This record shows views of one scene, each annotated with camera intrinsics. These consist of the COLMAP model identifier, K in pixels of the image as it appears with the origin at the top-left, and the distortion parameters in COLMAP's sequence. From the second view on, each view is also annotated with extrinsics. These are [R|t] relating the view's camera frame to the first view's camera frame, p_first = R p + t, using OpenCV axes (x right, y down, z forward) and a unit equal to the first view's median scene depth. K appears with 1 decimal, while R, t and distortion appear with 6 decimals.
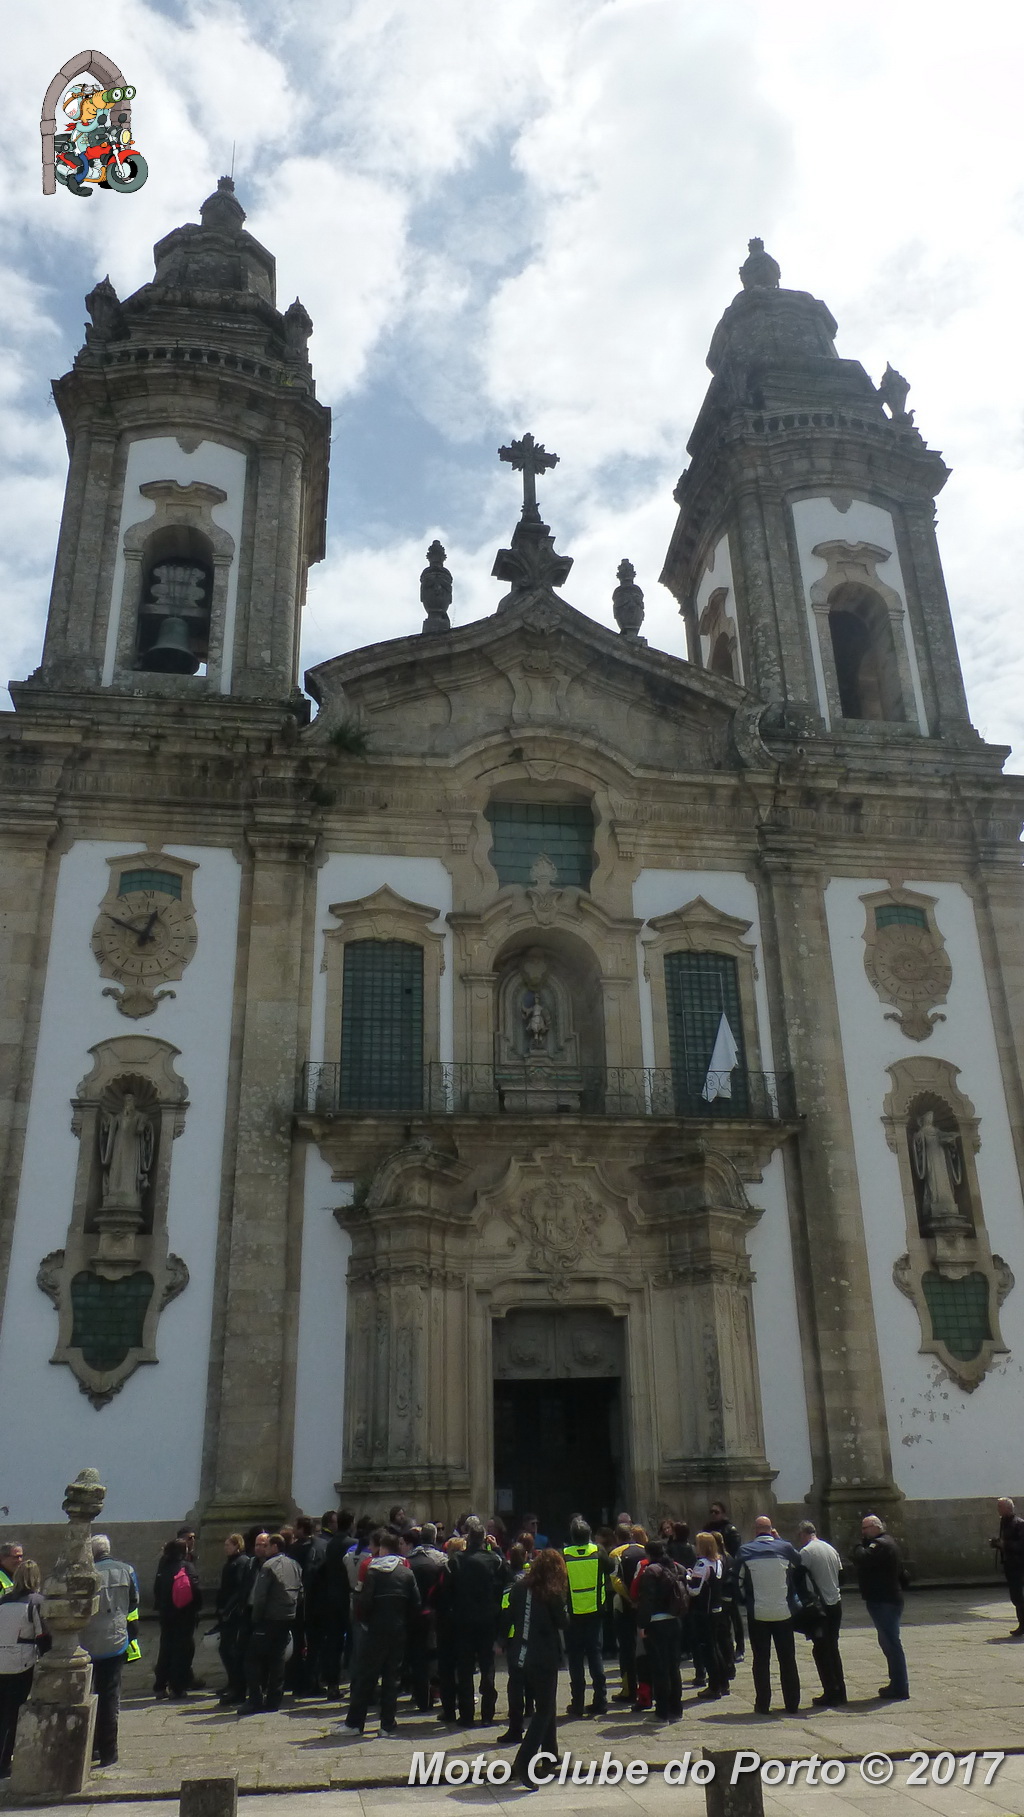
lens RADIAL K [[1306.2, 0, 512.0], [0, 1306.2, 908.5], [0, 0, 1]] dist [-0.028087, 0.004461]
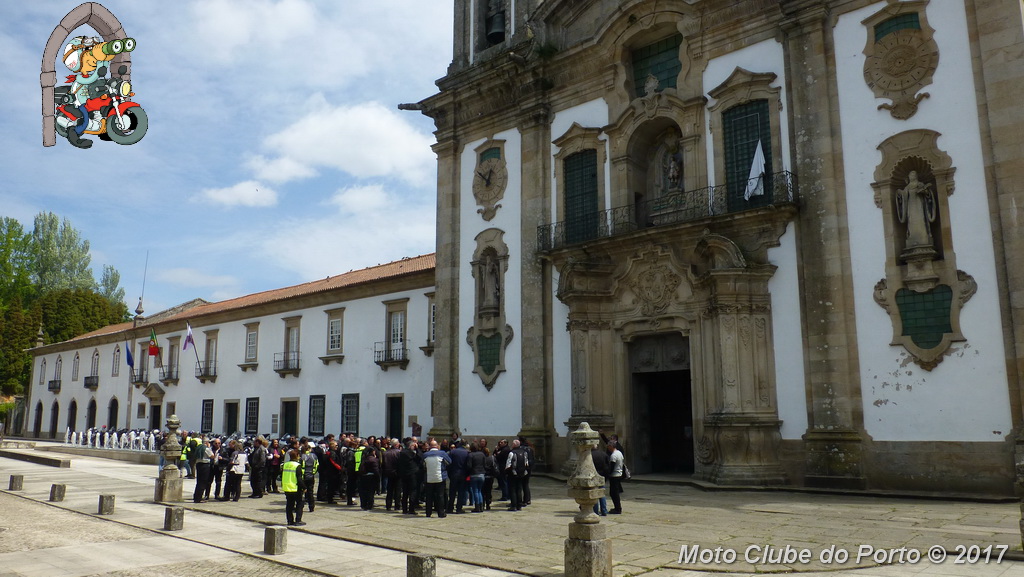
lens RADIAL K [[754.5, 0, 512.0], [0, 754.5, 288.5], [0, 0, 1]] dist [-0.068416, 0.002319]
pose [[0.618485, -0.113106, -0.777614, 0.674266], [0.303338, 0.947247, 0.103485, 0.070357], [0.724888, -0.299883, 0.620167, 0.205387]]
